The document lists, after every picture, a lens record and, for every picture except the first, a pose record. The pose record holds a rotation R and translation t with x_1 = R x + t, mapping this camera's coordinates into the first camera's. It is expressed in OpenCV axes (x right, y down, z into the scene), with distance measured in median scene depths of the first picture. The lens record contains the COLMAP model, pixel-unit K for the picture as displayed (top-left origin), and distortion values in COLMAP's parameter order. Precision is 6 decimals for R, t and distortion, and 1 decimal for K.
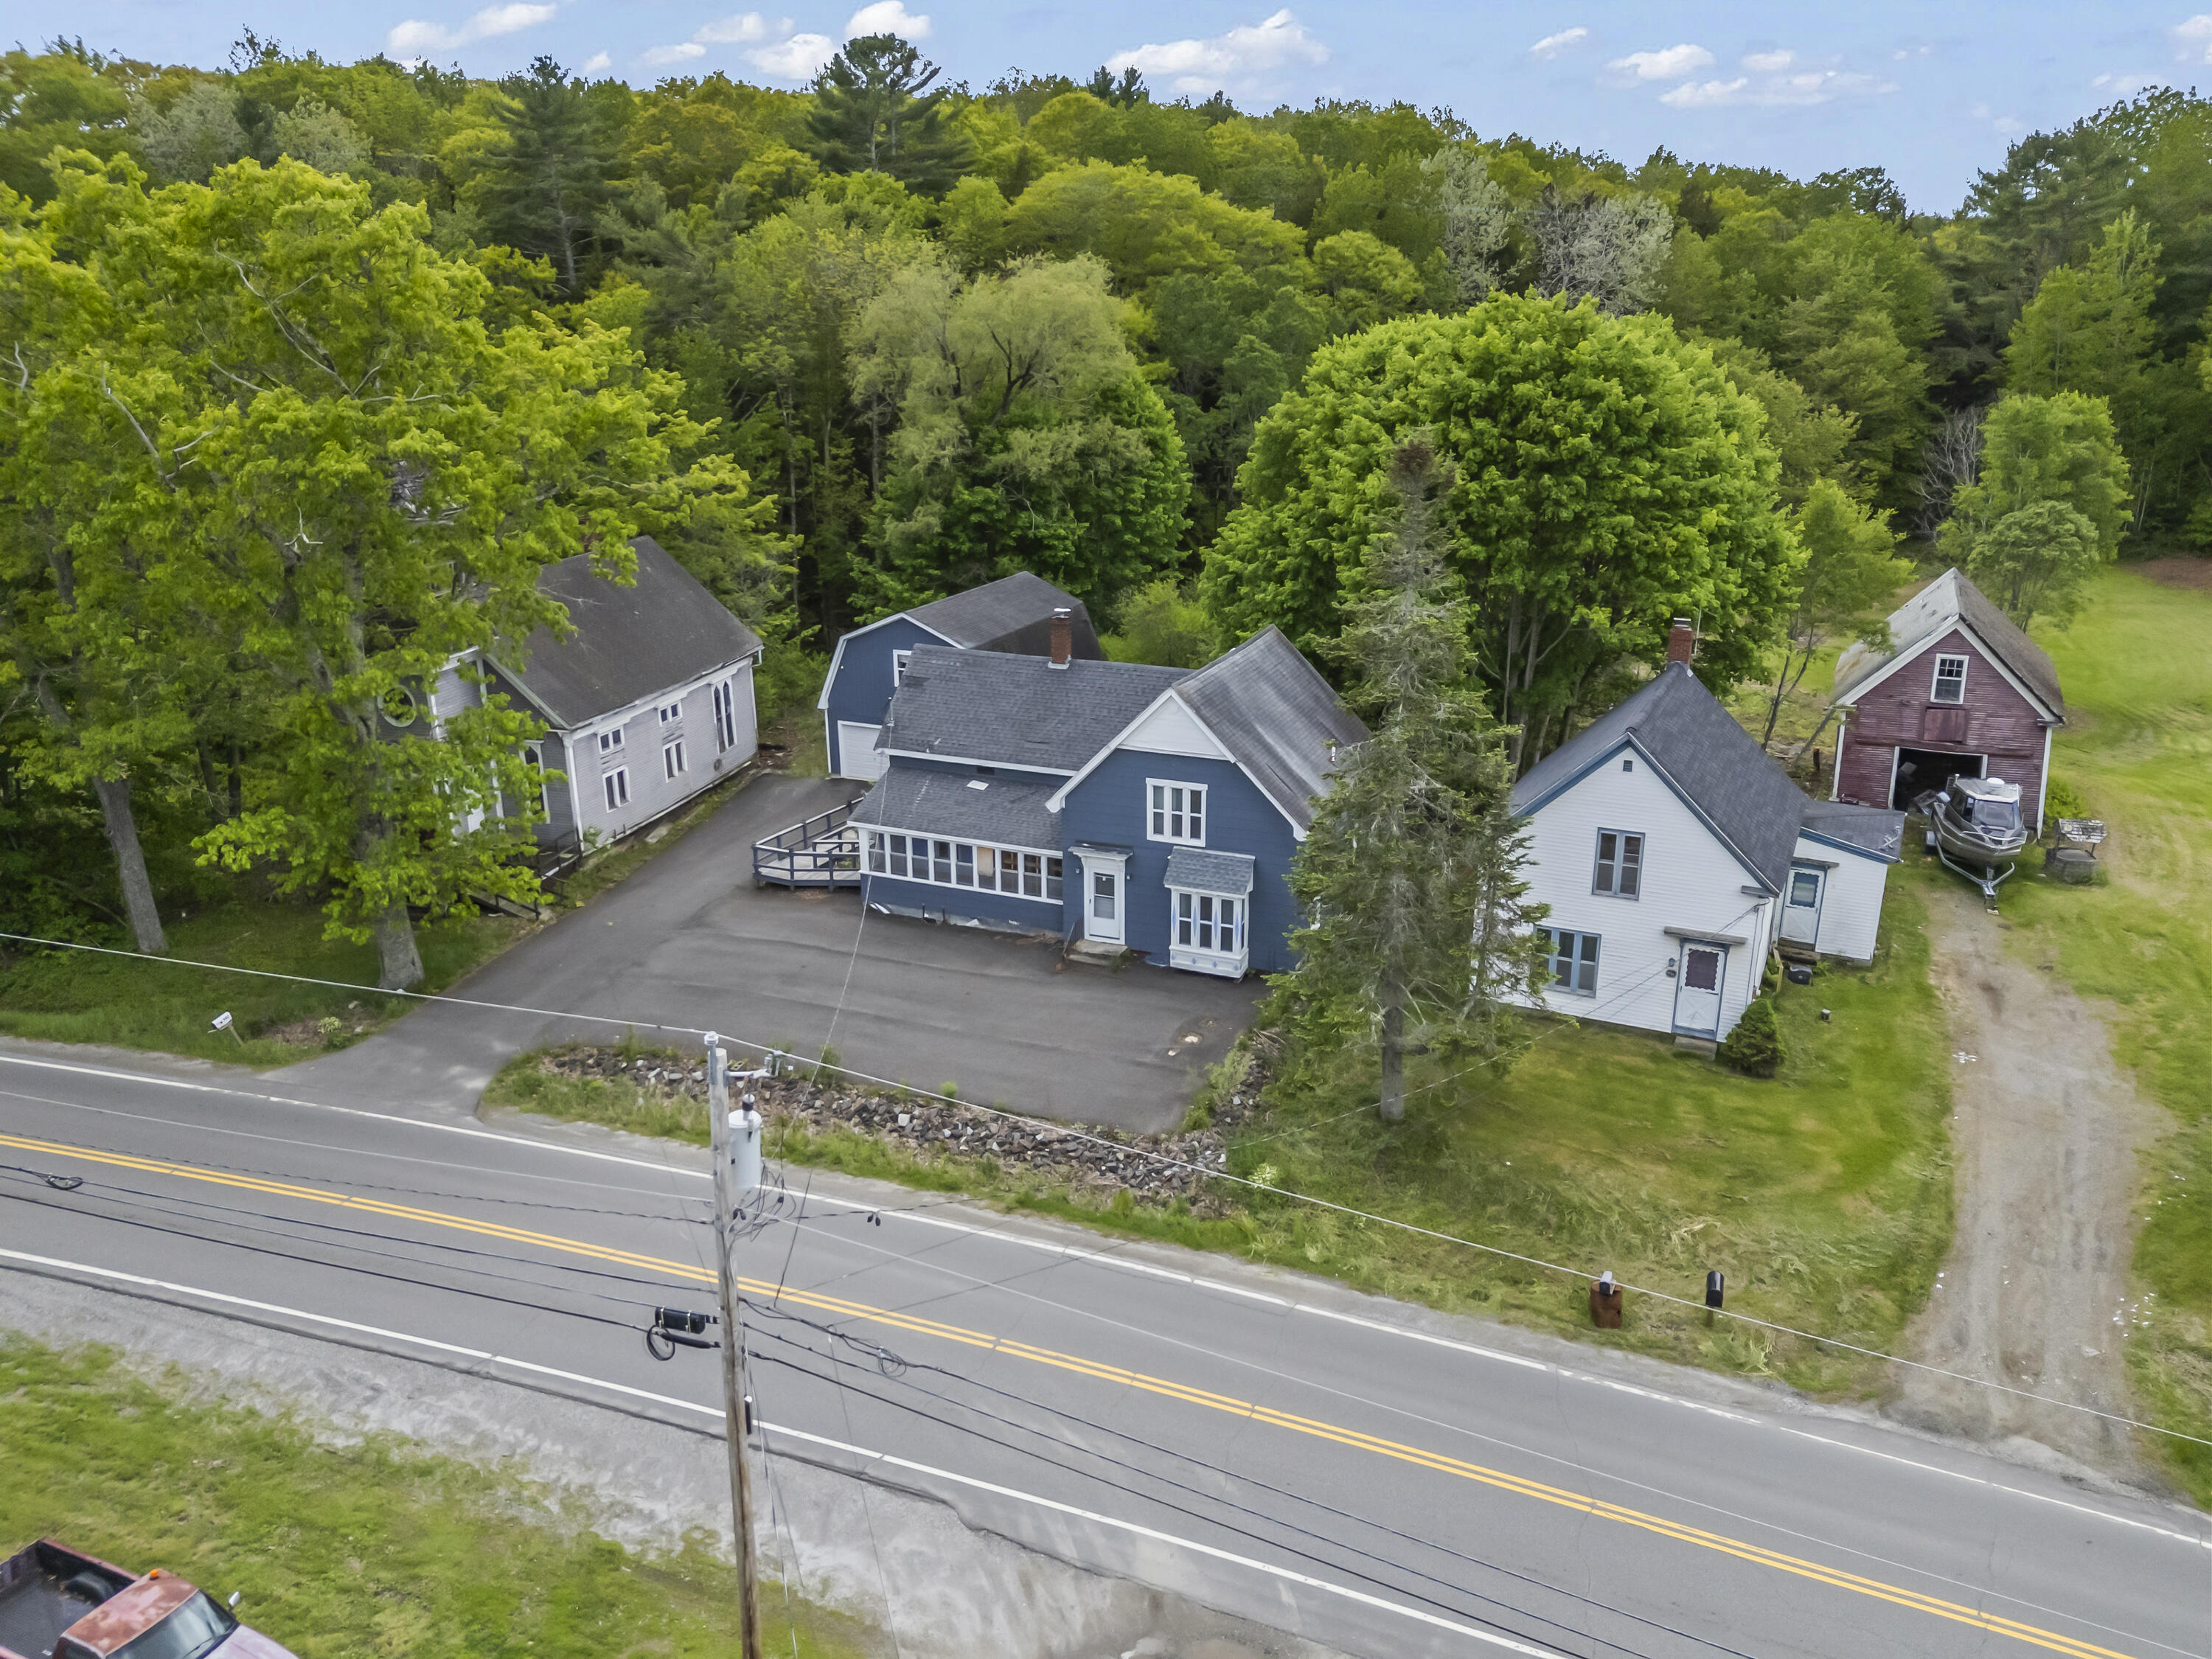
lens RADIAL K [[1616.7, 0, 1108.6], [0, 1616.7, 785.8], [0, 0, 1]] dist [0.114622, -0.134255]
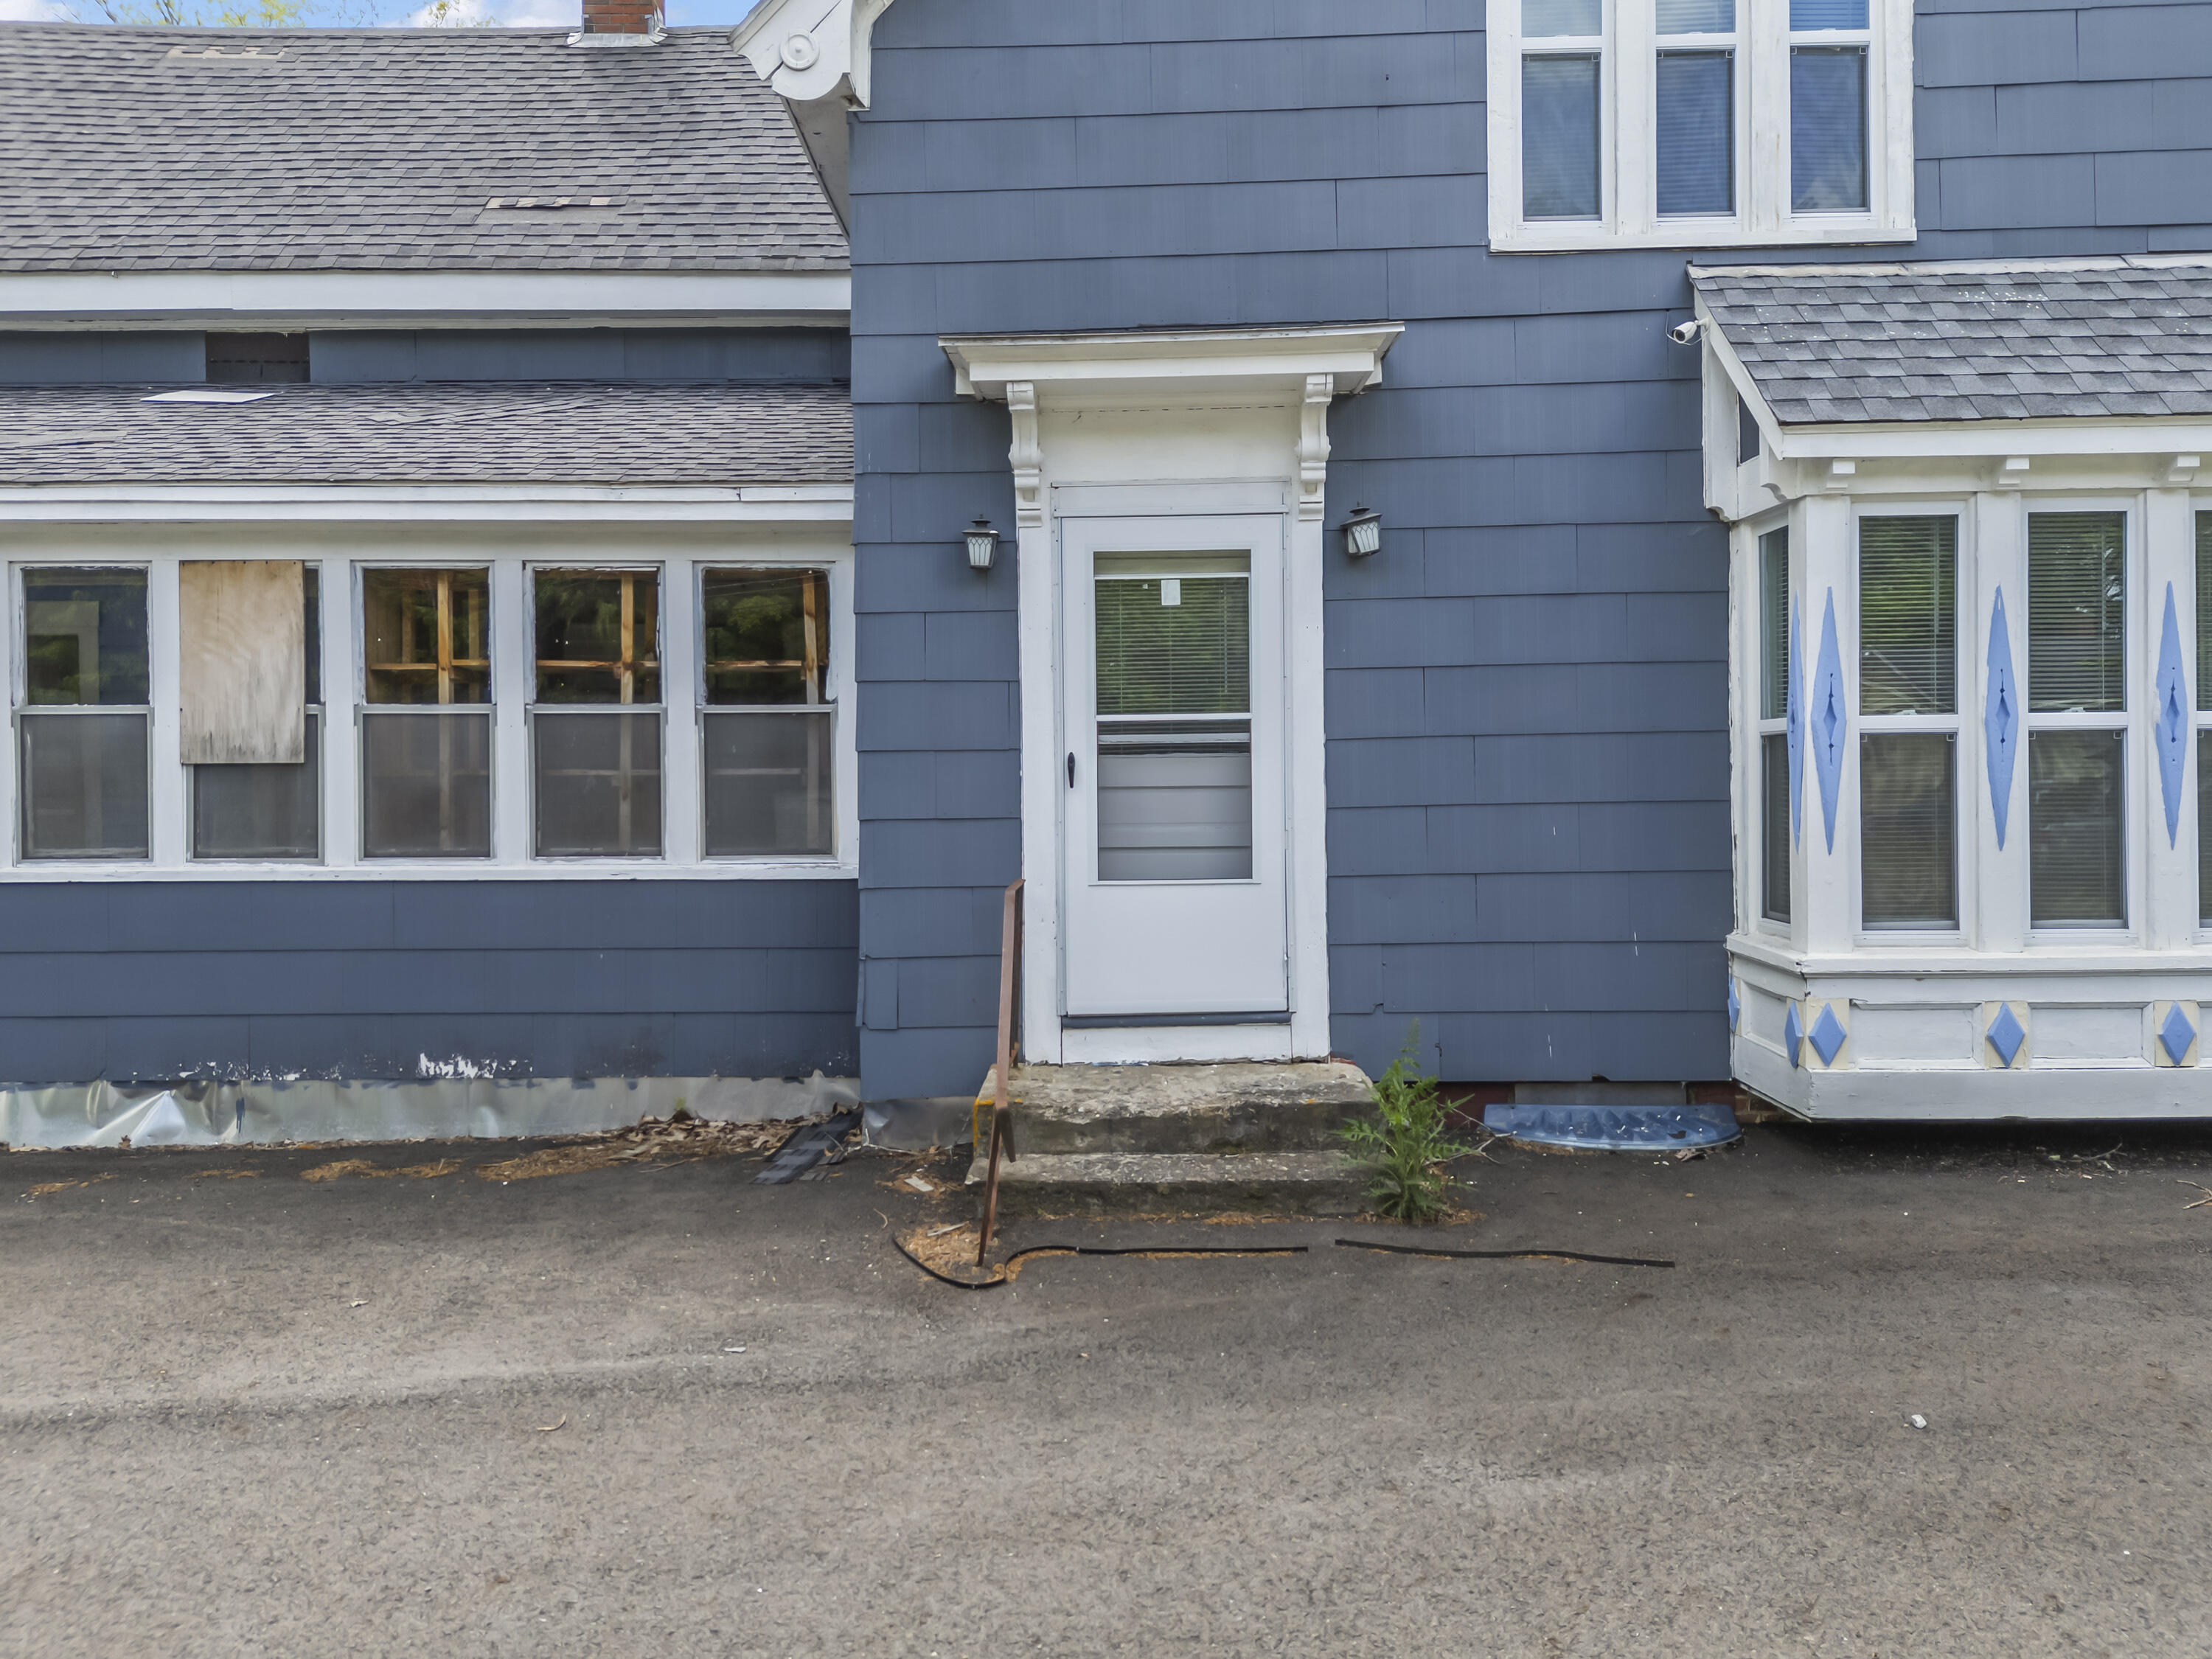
lens RADIAL K [[1616.7, 0, 1108.6], [0, 1616.7, 785.8], [0, 0, 1]] dist [0.114622, -0.134255]
pose [[0.924320, -0.006897, 0.381556, -0.065112], [0.120216, 0.954194, -0.273975, 0.116208], [-0.362188, 0.299110, 0.882810, 0.900089]]
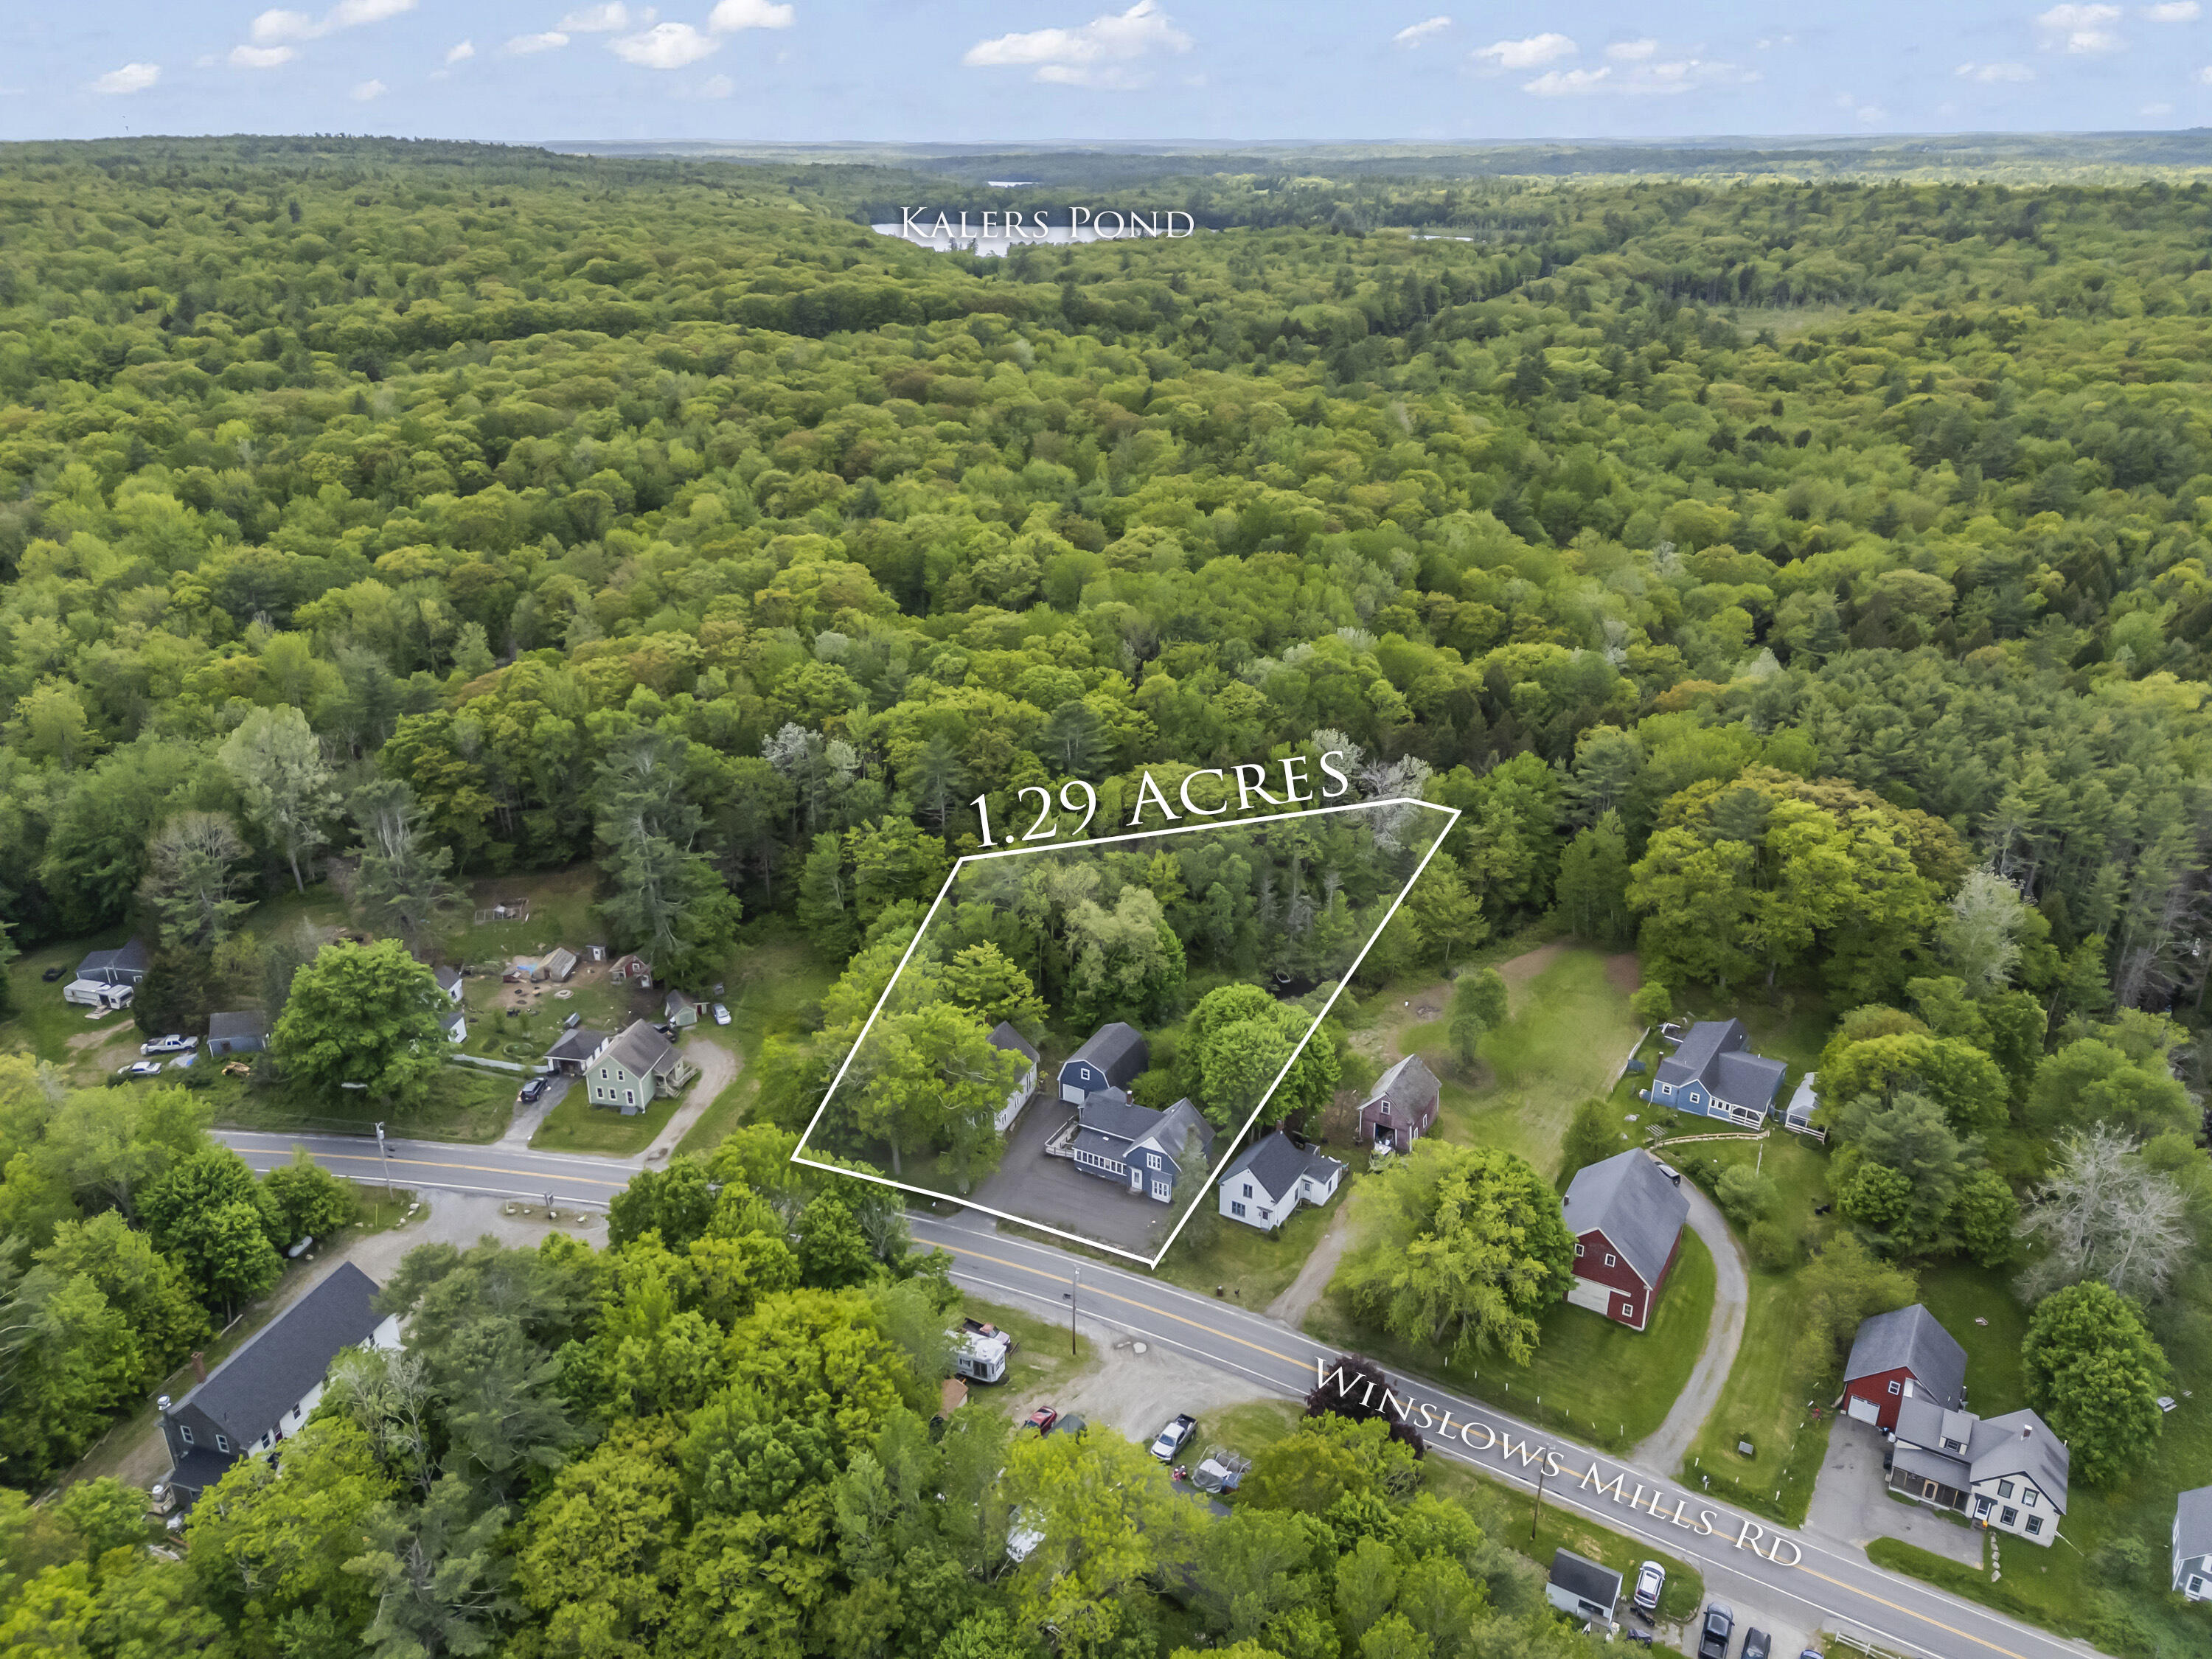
lens RADIAL K [[1616.7, 0, 1108.6], [0, 1616.7, 785.8], [0, 0, 1]] dist [0.114622, -0.134255]
pose [[0.996591, 0.030912, -0.076495, 0.211340], [-0.024329, 0.996038, 0.085538, -1.273534], [0.078836, -0.083385, 0.993394, -3.001560]]
